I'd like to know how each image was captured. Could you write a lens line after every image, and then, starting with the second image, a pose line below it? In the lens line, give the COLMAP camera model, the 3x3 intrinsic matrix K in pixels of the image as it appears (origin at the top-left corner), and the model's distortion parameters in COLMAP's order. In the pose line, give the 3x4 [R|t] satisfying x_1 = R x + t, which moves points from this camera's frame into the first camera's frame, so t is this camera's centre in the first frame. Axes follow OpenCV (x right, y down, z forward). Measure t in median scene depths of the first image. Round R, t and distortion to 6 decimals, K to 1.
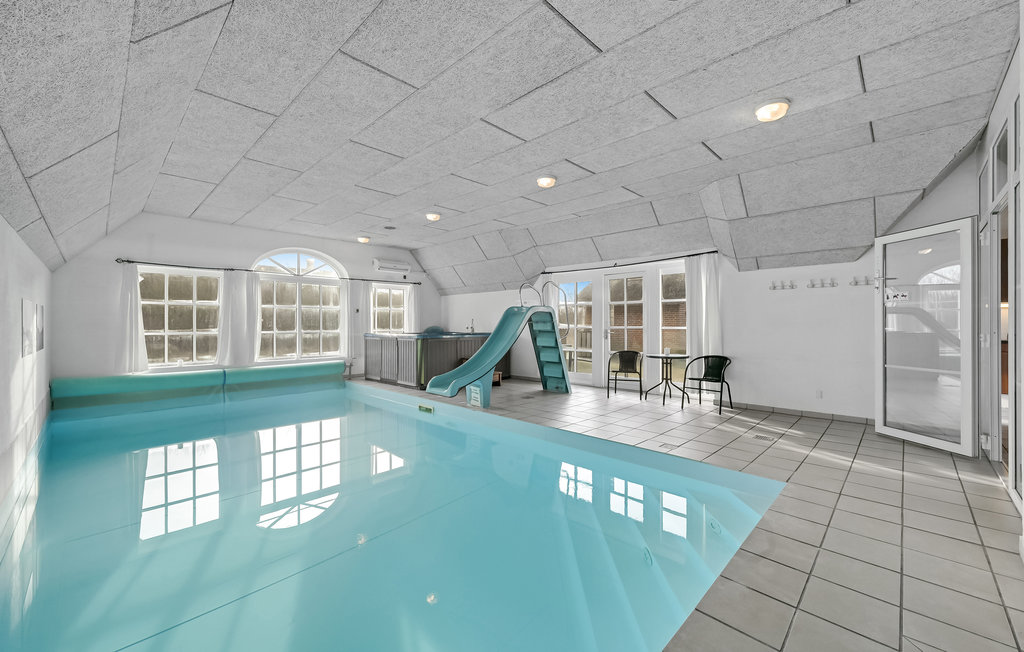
lens RADIAL K [[410.3, 0, 510.7], [0, 410.3, 324.3], [0, 0, 1]] dist [0.000955, -0.000065]
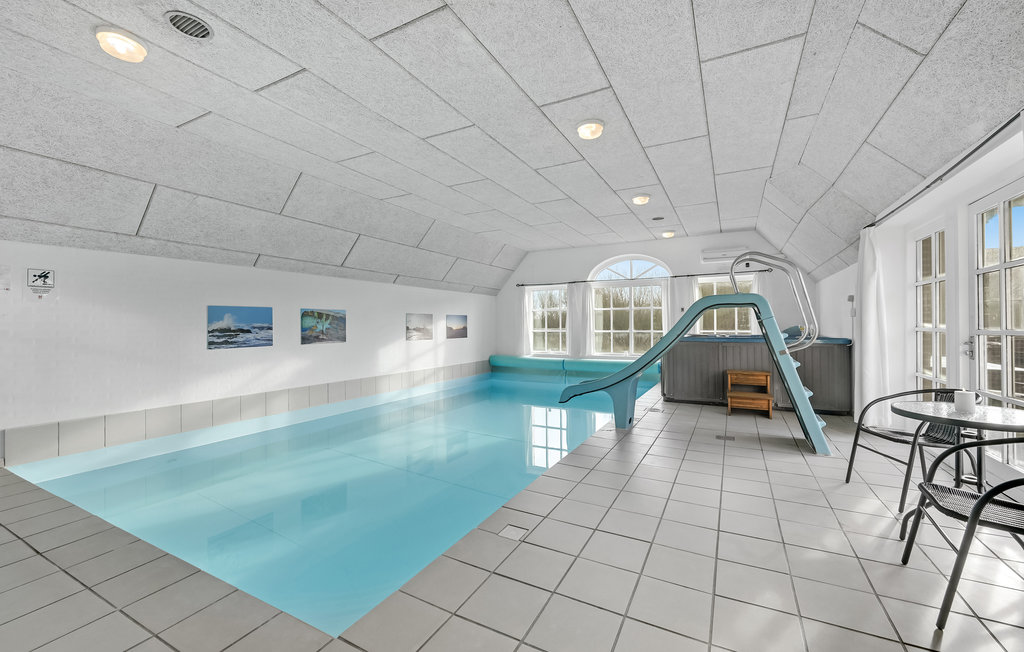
lens RADIAL K [[410.3, 0, 510.7], [0, 410.3, 324.3], [0, 0, 1]] dist [0.000955, -0.000065]
pose [[0.281333, -0.004536, -0.959600, 0.499563], [0.001570, 0.999990, -0.004267, 0.004802], [0.959609, -0.000306, 0.281337, 0.431841]]
